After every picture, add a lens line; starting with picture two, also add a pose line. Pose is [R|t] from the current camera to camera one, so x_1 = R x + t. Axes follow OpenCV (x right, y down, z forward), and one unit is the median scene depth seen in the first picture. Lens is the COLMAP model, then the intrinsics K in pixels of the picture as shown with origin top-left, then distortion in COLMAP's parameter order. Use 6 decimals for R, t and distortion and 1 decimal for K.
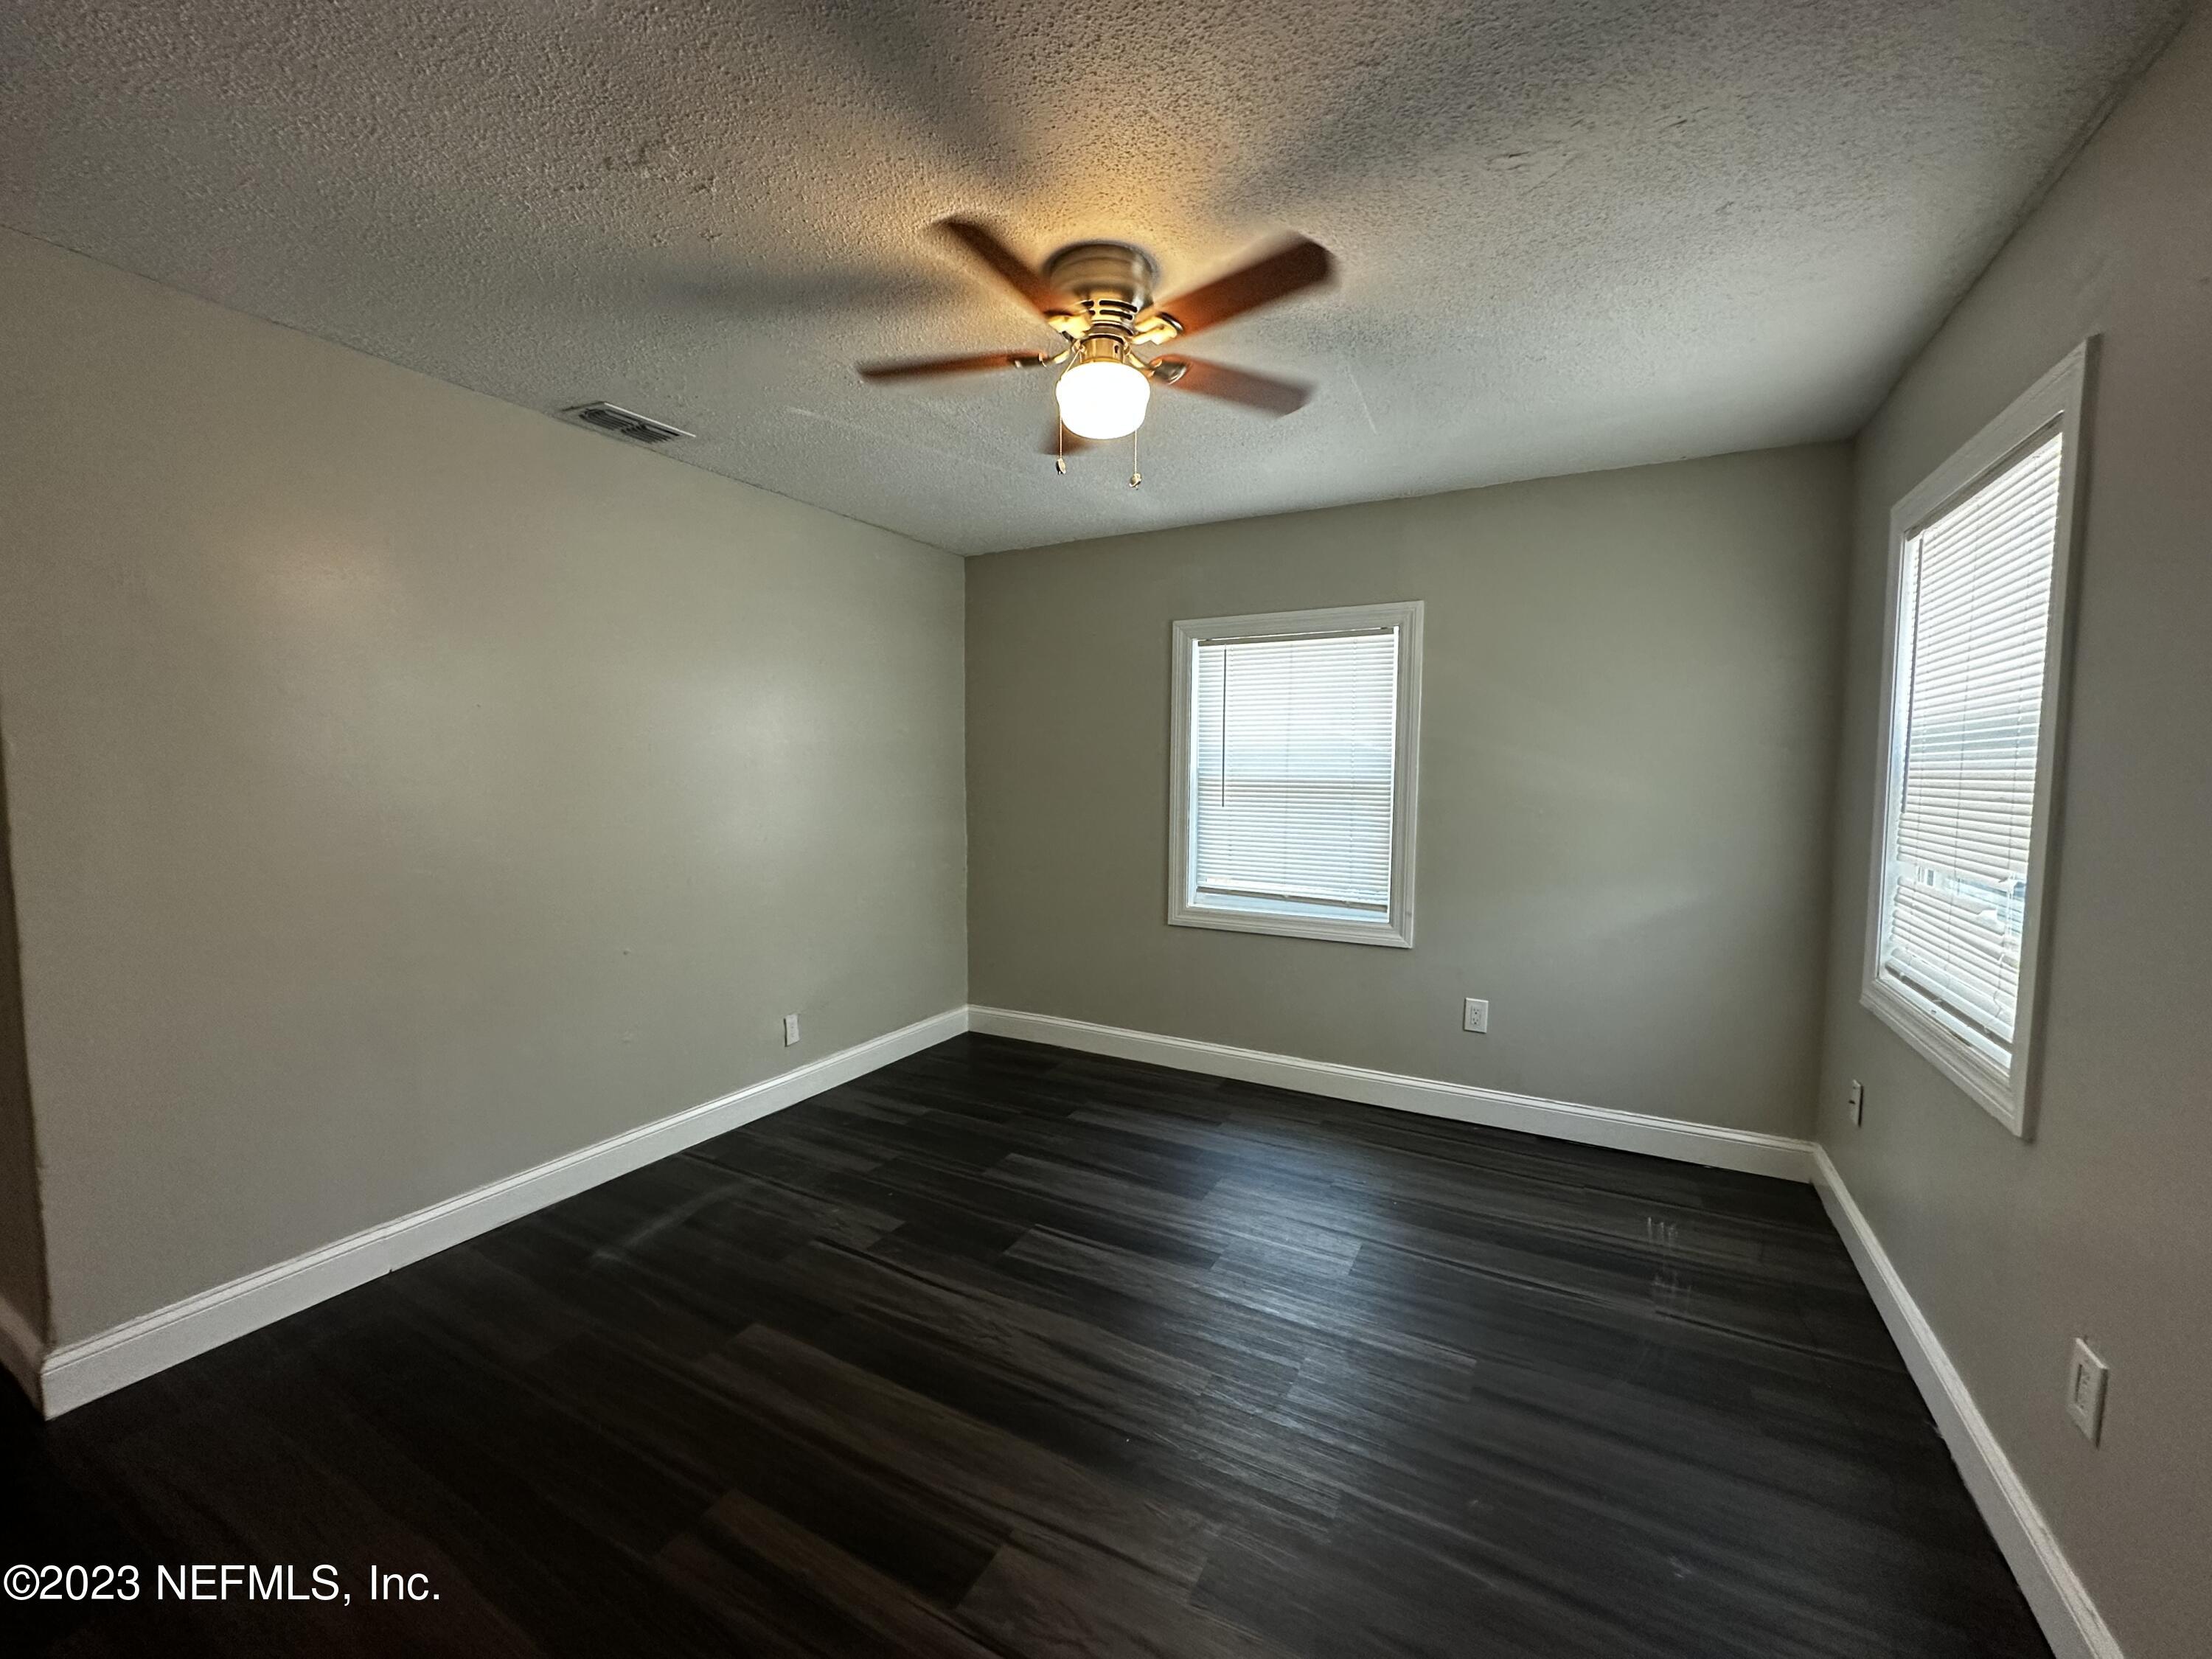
lens RADIAL K [[879.7, 0, 1106.0], [0, 879.7, 829.5], [0, 0, 1]] dist [-0.003140, -0.000075]
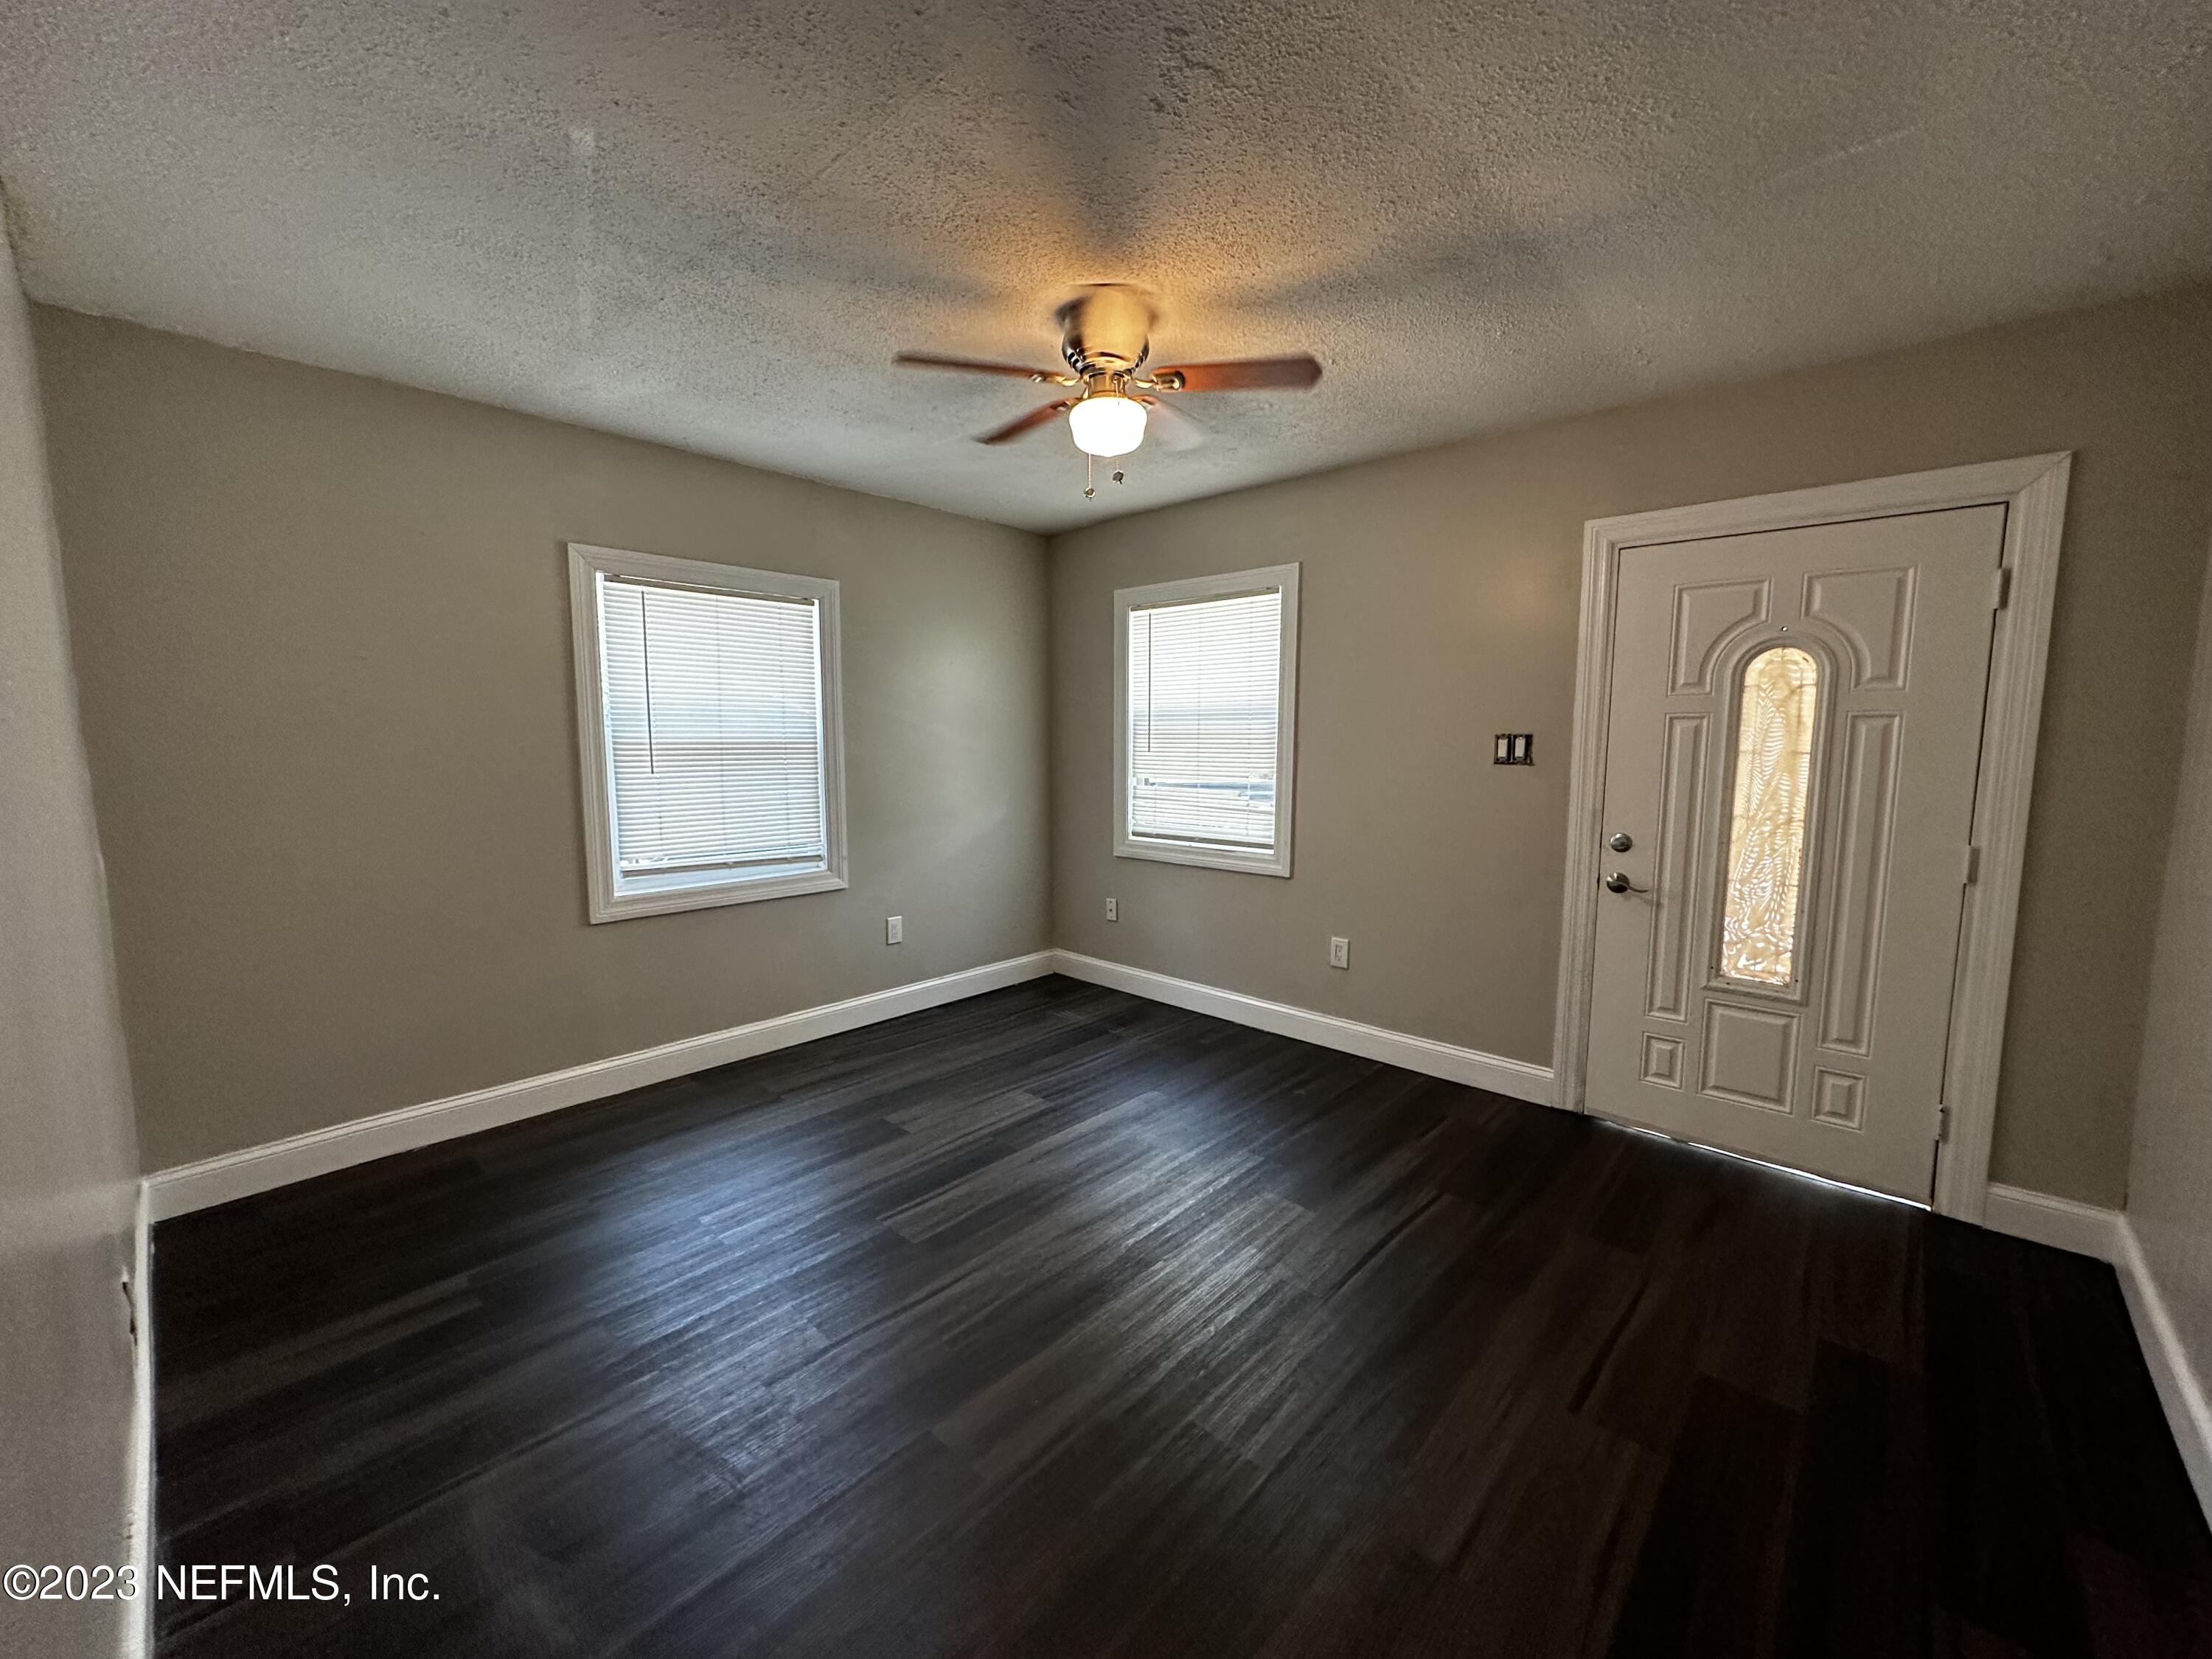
lens RADIAL K [[879.7, 0, 1106.0], [0, 879.7, 829.5], [0, 0, 1]] dist [-0.003140, -0.000075]
pose [[0.239646, -0.110563, 0.964544, -0.651173], [0.068342, 0.992951, 0.096839, -0.027249], [-0.968452, 0.042712, 0.245513, 0.382980]]
